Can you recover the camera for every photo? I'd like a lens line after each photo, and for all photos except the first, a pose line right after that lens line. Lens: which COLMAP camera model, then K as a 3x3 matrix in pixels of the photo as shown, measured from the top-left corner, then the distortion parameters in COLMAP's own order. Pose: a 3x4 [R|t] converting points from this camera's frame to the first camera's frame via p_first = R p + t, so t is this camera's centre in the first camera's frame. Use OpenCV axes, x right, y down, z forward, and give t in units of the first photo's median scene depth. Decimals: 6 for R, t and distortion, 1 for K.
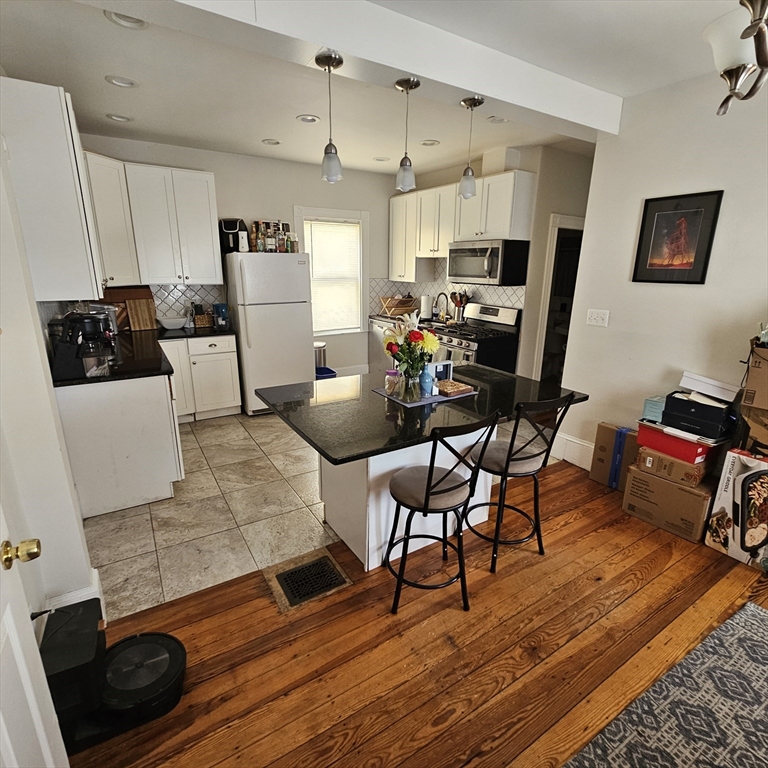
lens RADIAL K [[422.1, 0, 384.4], [0, 422.1, 384.6], [0, 0, 1]] dist [-0.005920, -0.002691]
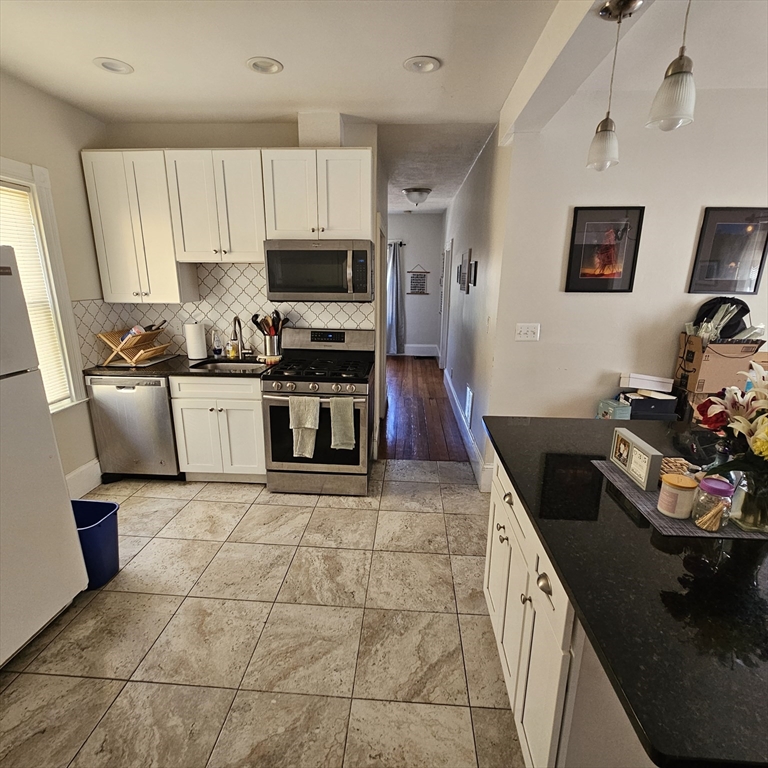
lens RADIAL K [[422.1, 0, 382.9], [0, 422.1, 382.9], [0, 0, 1]] dist [-0.005920, -0.002691]
pose [[0.582730, -0.207451, 0.785742, -0.306681], [0.221521, 0.970804, 0.092025, -0.150979], [-0.781892, 0.120432, 0.611671, 0.515340]]
